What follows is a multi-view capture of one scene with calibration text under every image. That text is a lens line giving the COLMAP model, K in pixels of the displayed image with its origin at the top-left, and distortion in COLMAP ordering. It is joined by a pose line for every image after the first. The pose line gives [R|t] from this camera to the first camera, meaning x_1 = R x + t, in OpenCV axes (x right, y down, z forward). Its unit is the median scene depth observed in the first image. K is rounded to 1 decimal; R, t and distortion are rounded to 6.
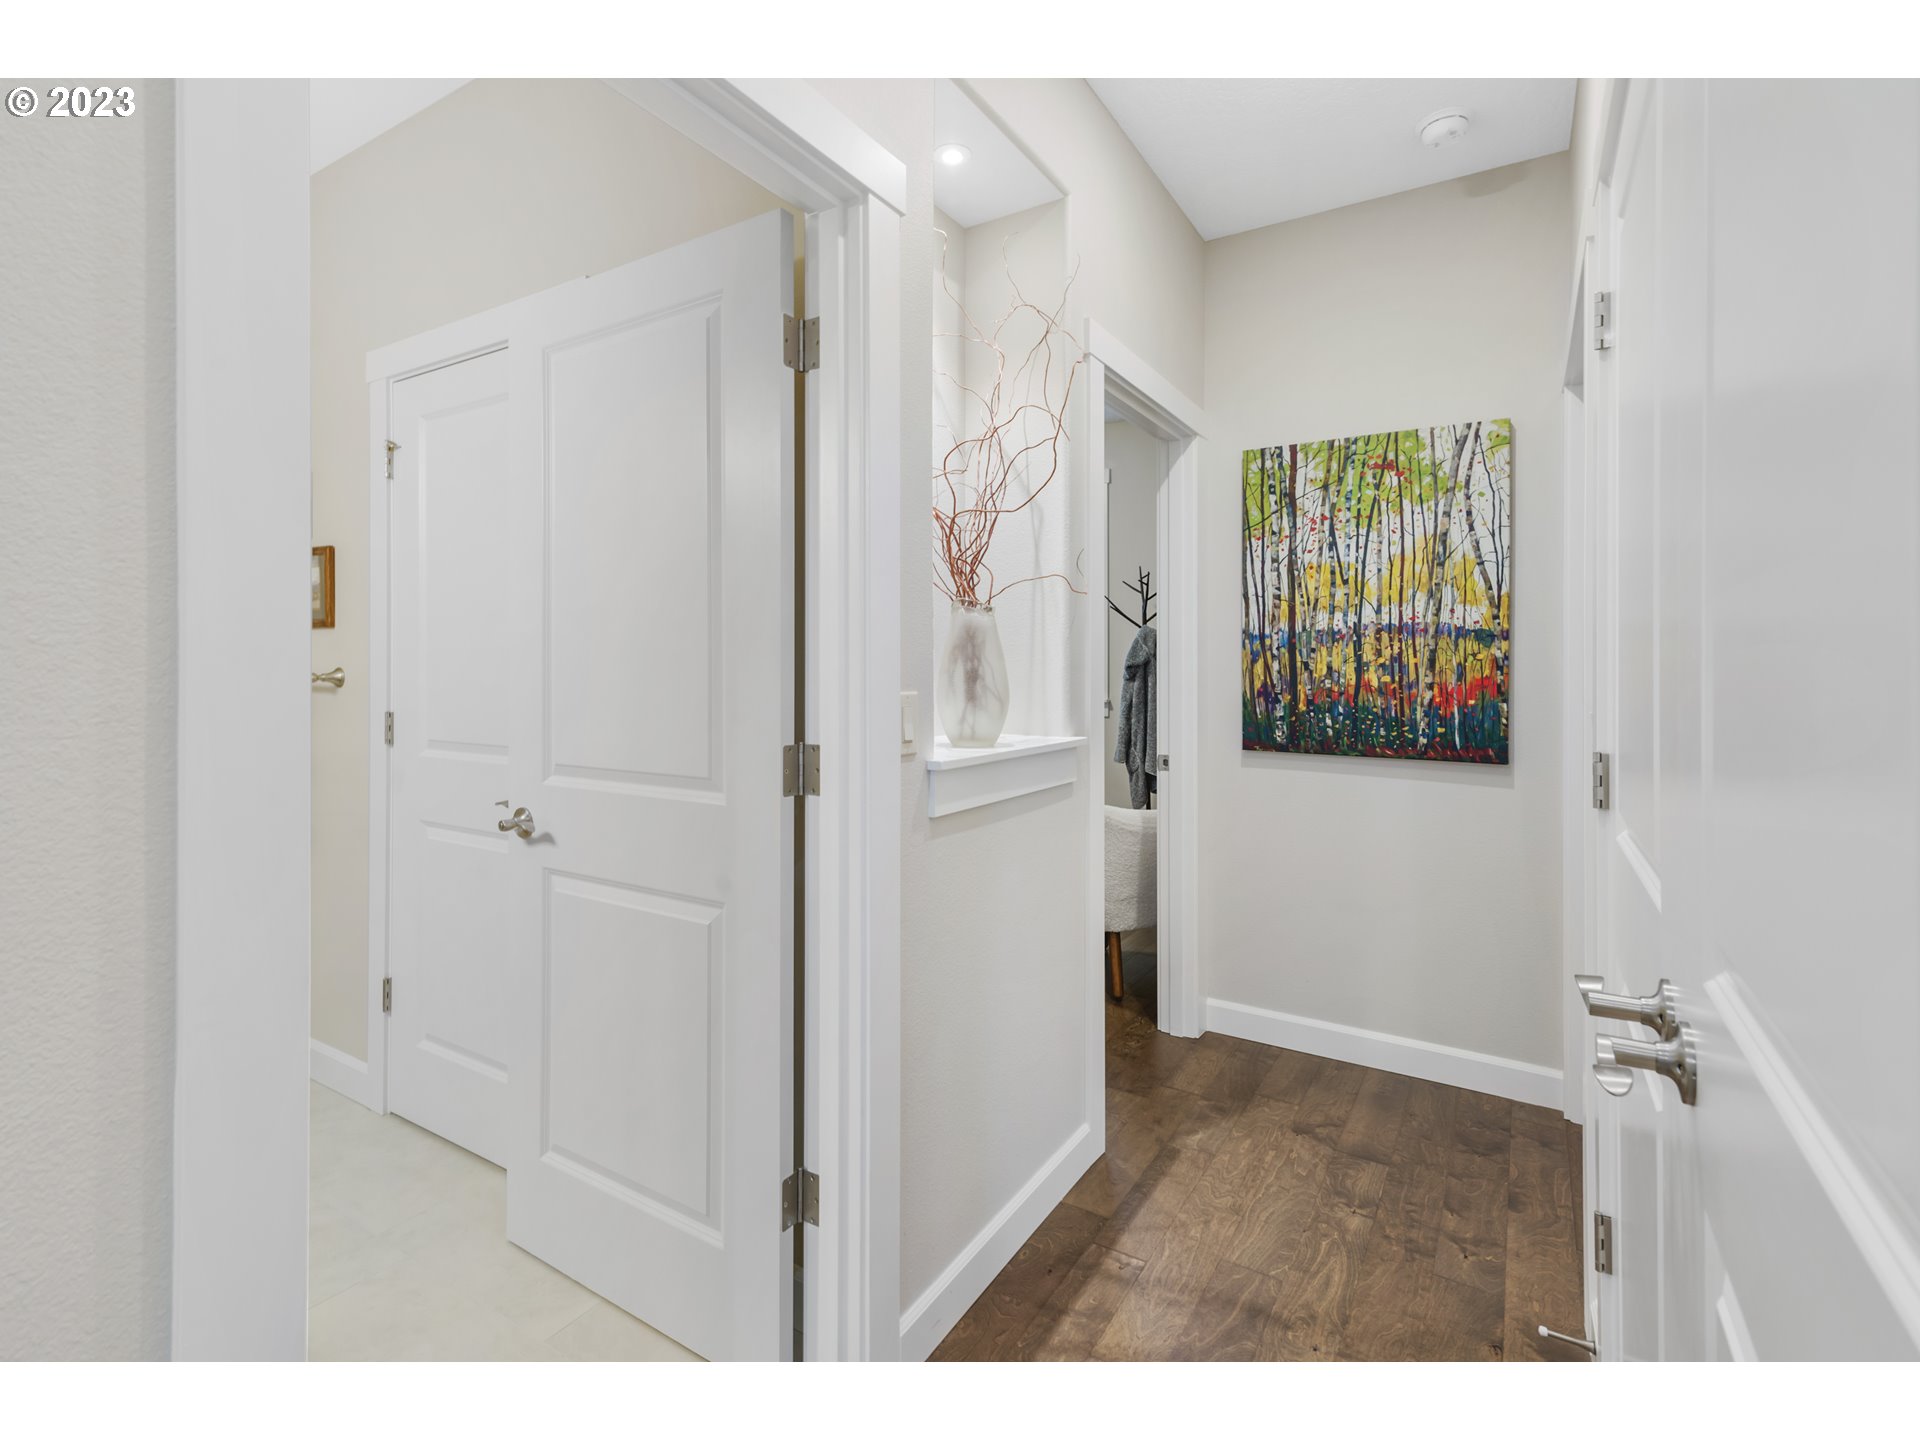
lens RADIAL K [[908.6, 0, 953.5], [0, 908.6, 676.8], [0, 0, 1]] dist [0.017855, -0.000322]
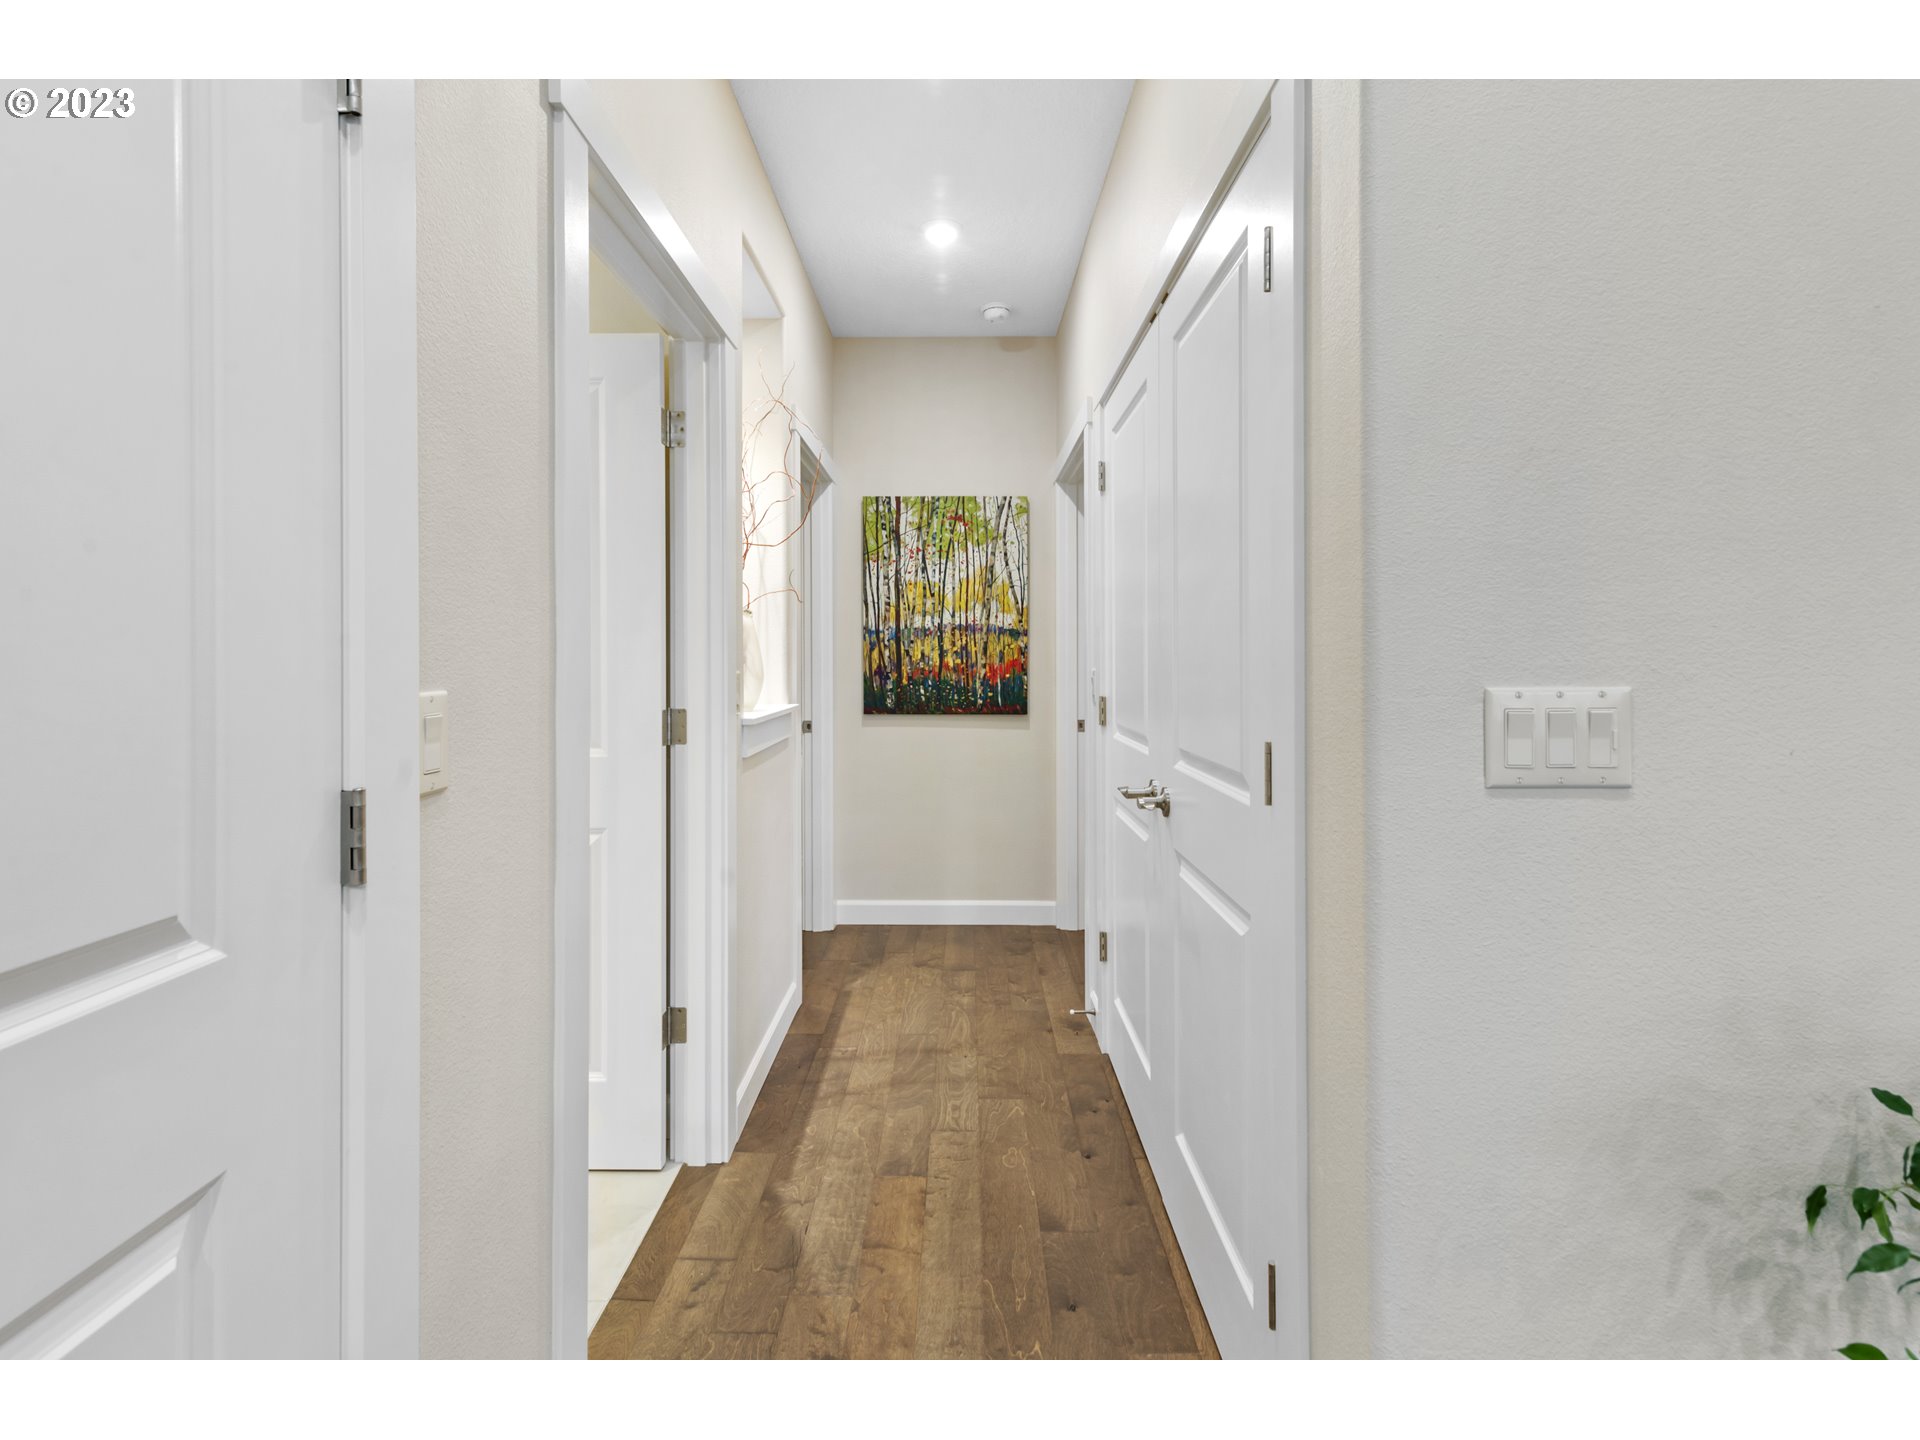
lens RADIAL K [[908.6, 0, 953.5], [0, 908.6, 676.8], [0, 0, 1]] dist [0.017855, -0.000322]
pose [[0.850256, -0.017553, 0.526076, -0.316577], [0.010006, 0.999802, 0.017189, 0.002075], [-0.526274, -0.009351, 0.850264, -0.260802]]
